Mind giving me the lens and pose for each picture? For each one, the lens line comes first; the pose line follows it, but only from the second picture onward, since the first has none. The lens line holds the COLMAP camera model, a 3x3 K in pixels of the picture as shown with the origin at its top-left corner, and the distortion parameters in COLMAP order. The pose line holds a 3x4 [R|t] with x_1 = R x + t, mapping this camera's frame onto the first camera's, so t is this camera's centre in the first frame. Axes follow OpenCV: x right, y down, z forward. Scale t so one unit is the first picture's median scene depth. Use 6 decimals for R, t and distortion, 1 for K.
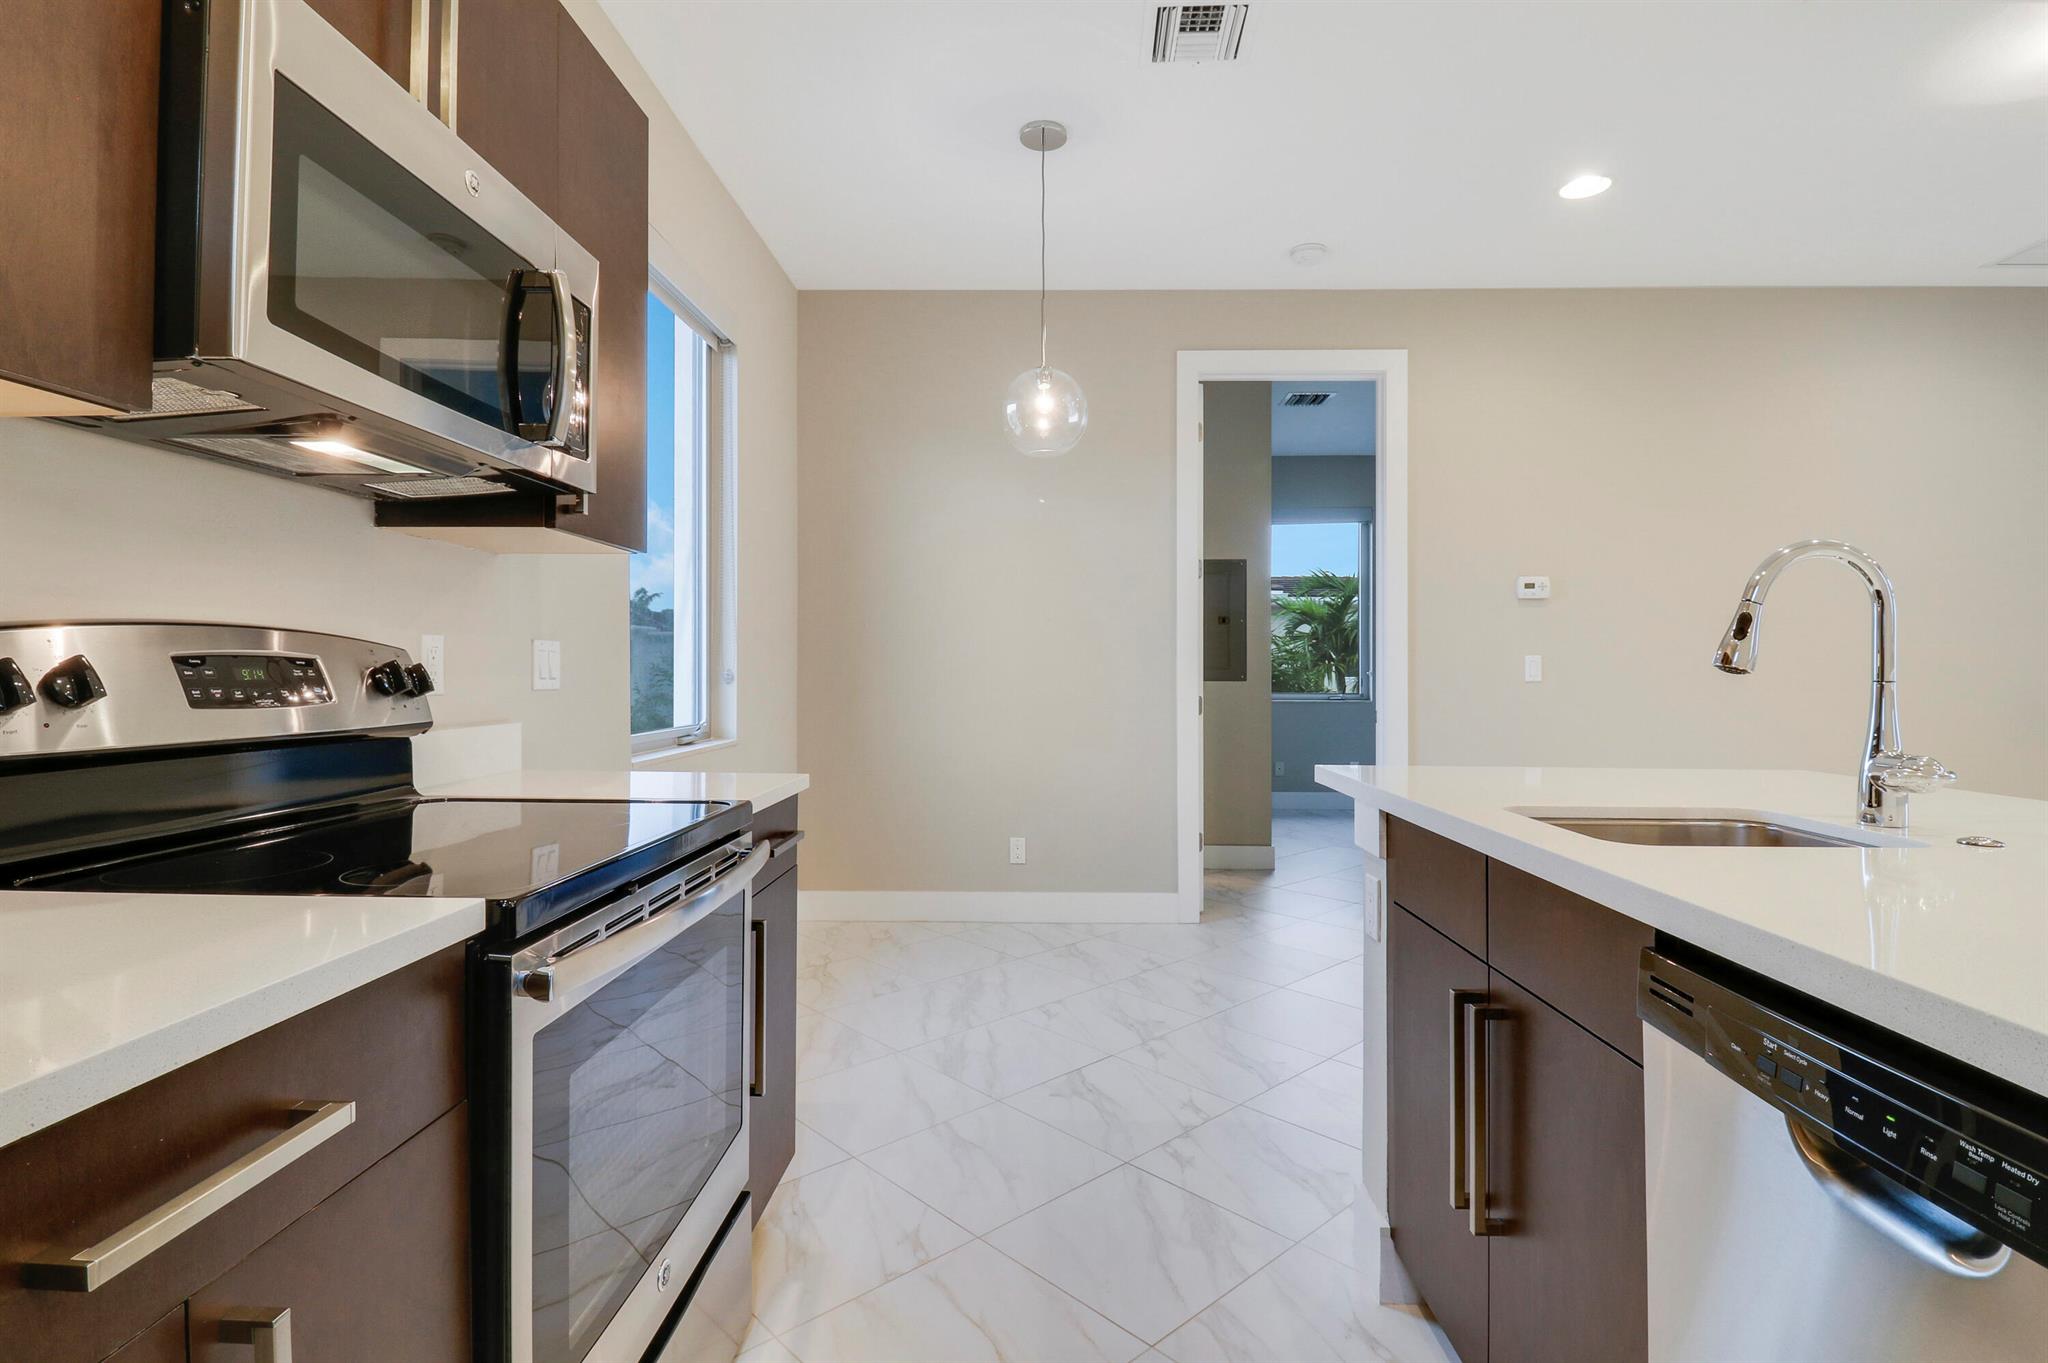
lens RADIAL K [[1021.0, 0, 1024.0], [0, 1021.0, 681.5], [0, 0, 1]] dist [-0.000591, 0.055322]
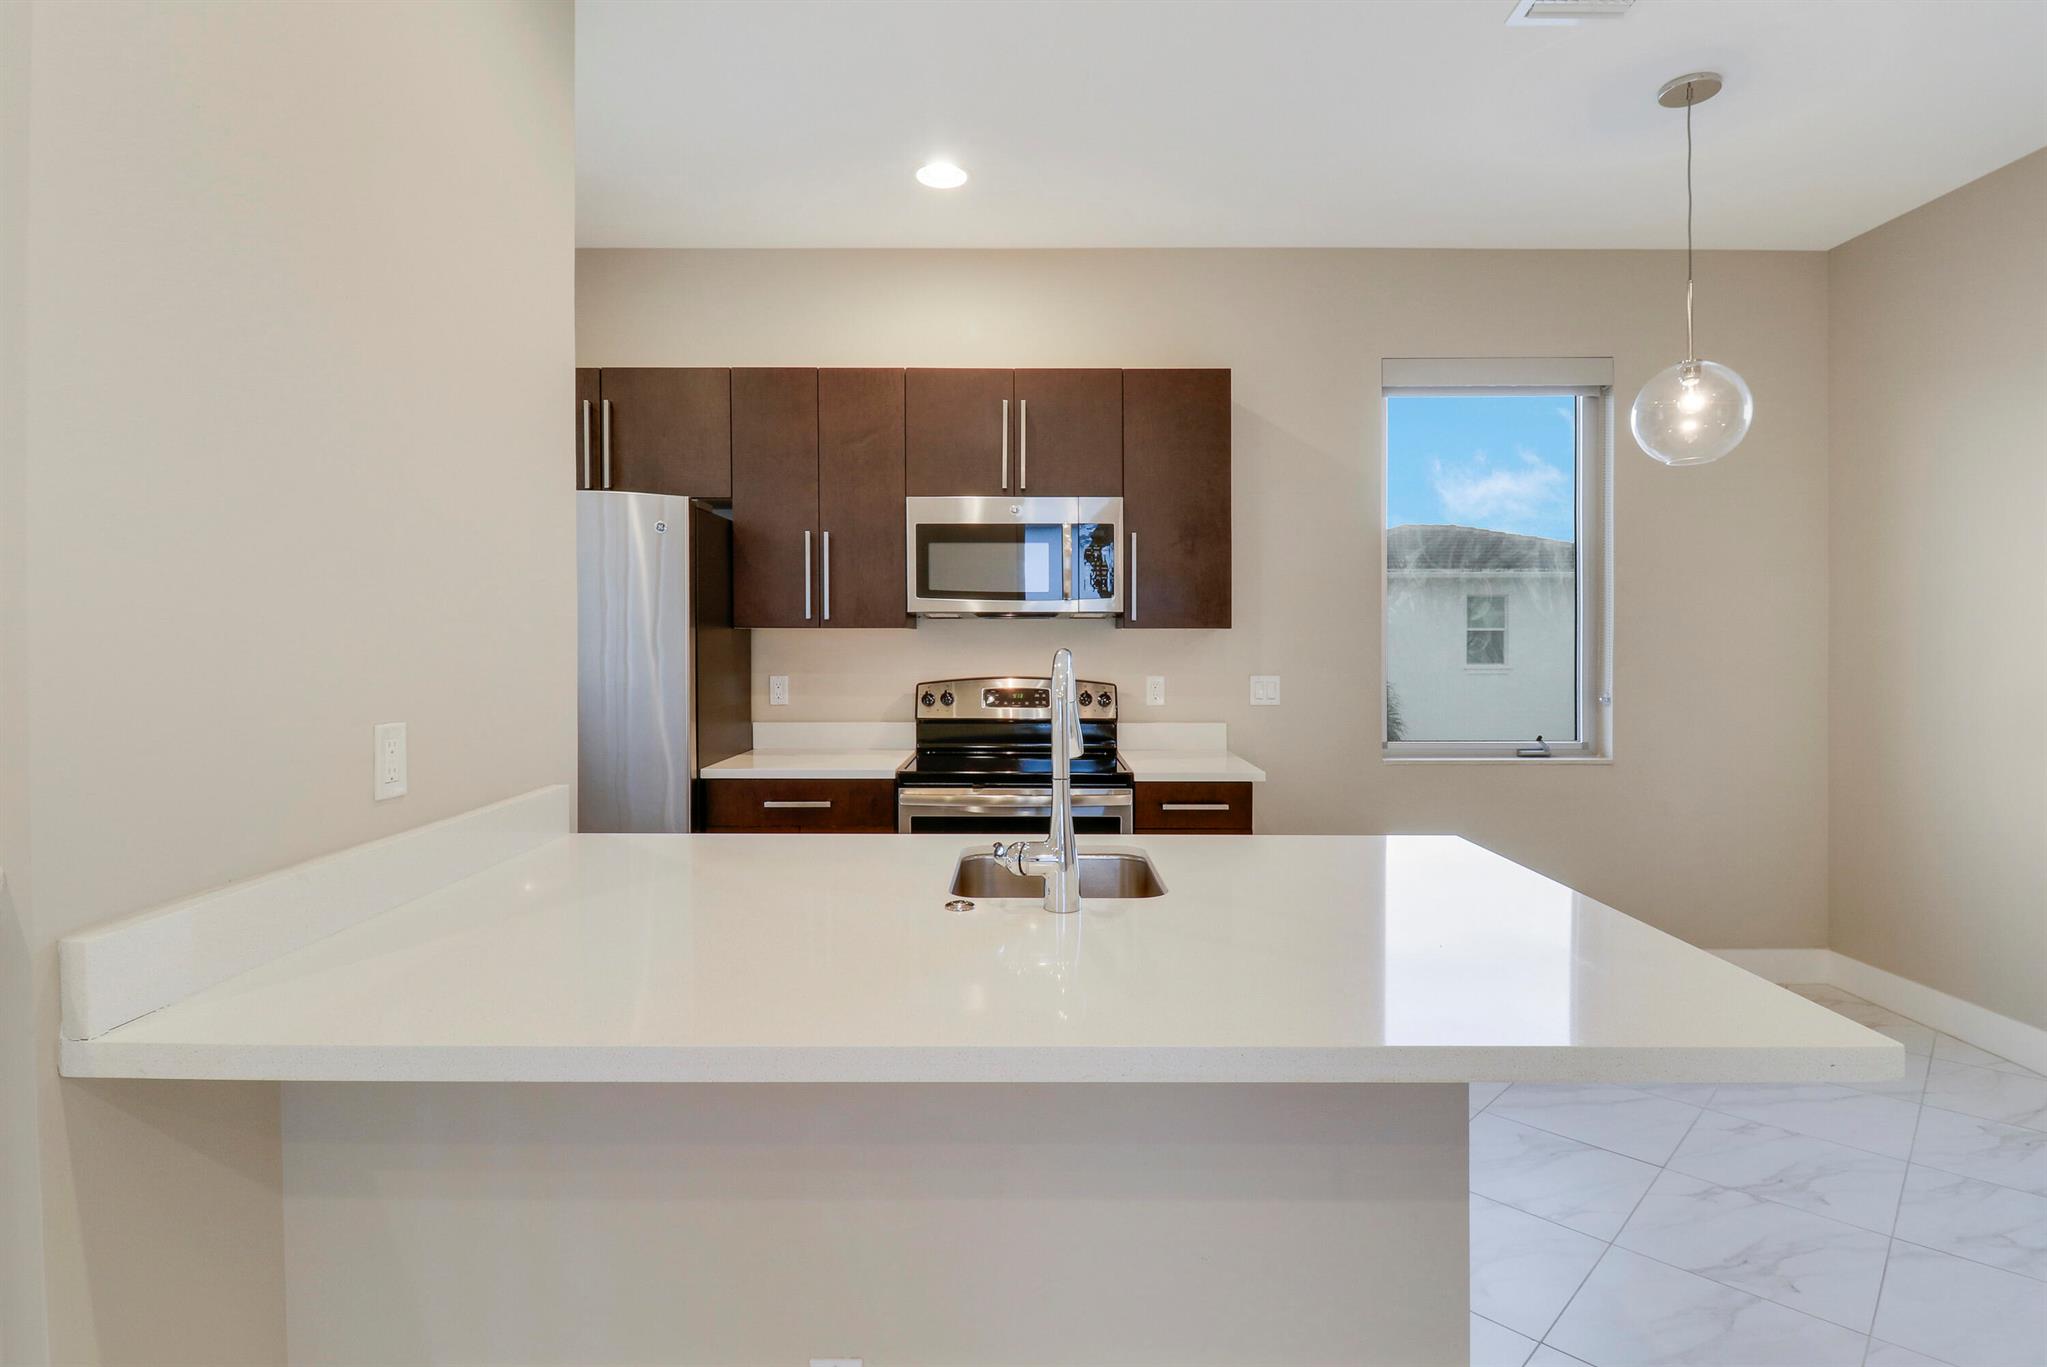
lens RADIAL K [[1037.0, 0, 1030.6], [0, 1037.0, 666.8], [0, 0, 1]] dist [-0.004072, -0.000926]
pose [[0.030467, 0.015913, -0.999409, 0.994812], [-0.011091, 0.999817, 0.015582, -0.063906], [0.999474, 0.010609, 0.030638, 0.474813]]
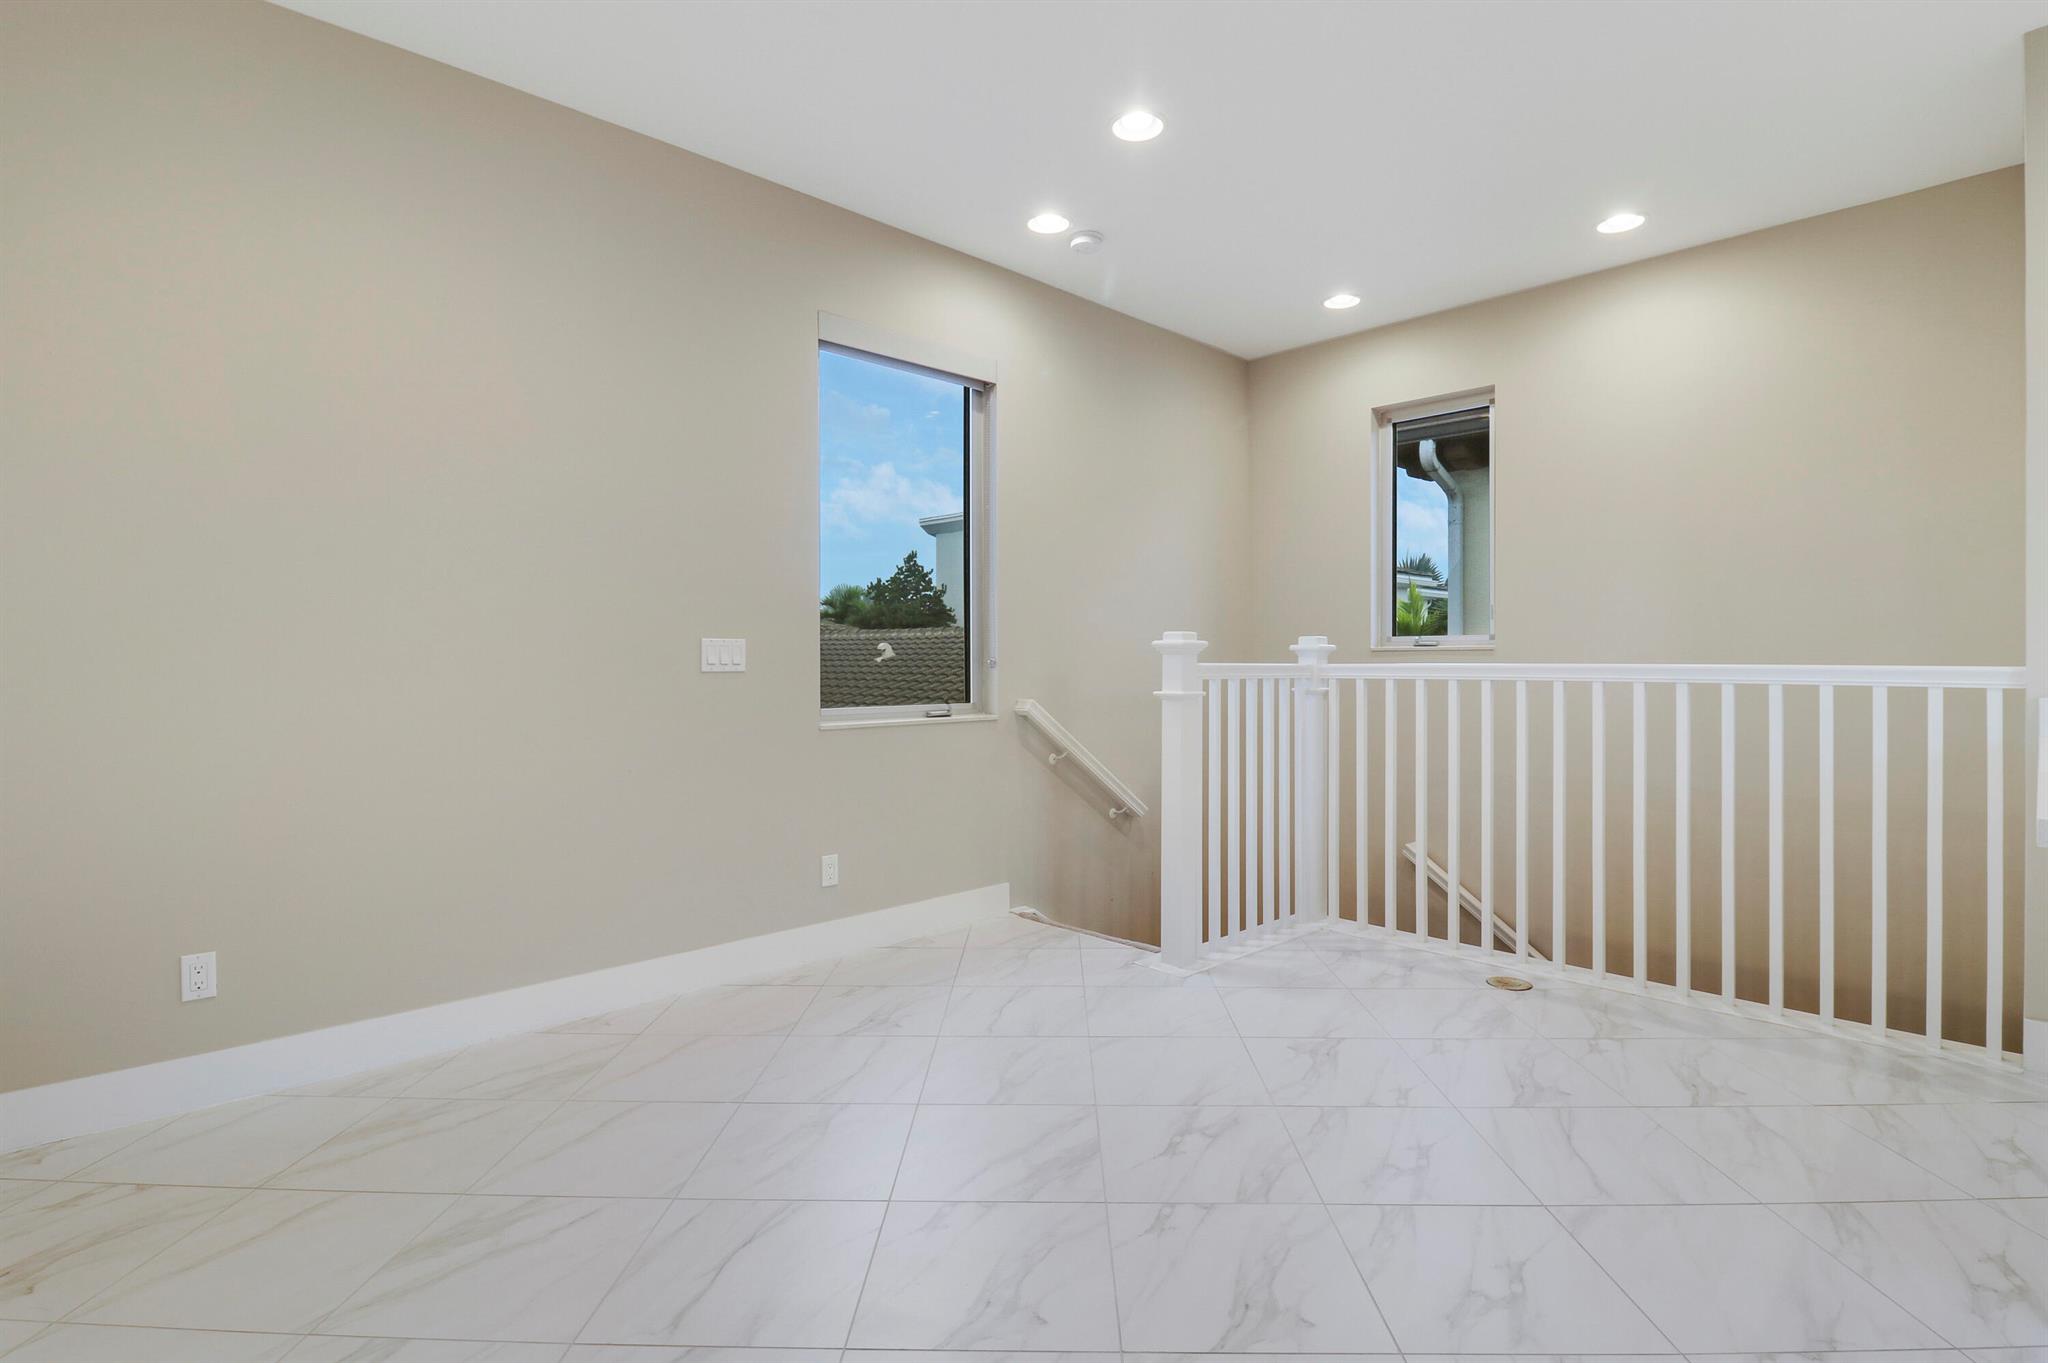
lens RADIAL K [[948.8, 0, 1028.2], [0, 948.8, 659.5], [0, 0, 1]] dist [0.000259, 0.000023]
pose [[-0.725885, -0.005579, 0.687793, 0.697026], [0.009342, 0.999795, 0.017969, -0.019197], [-0.687752, 0.019468, -0.725684, 1.451121]]
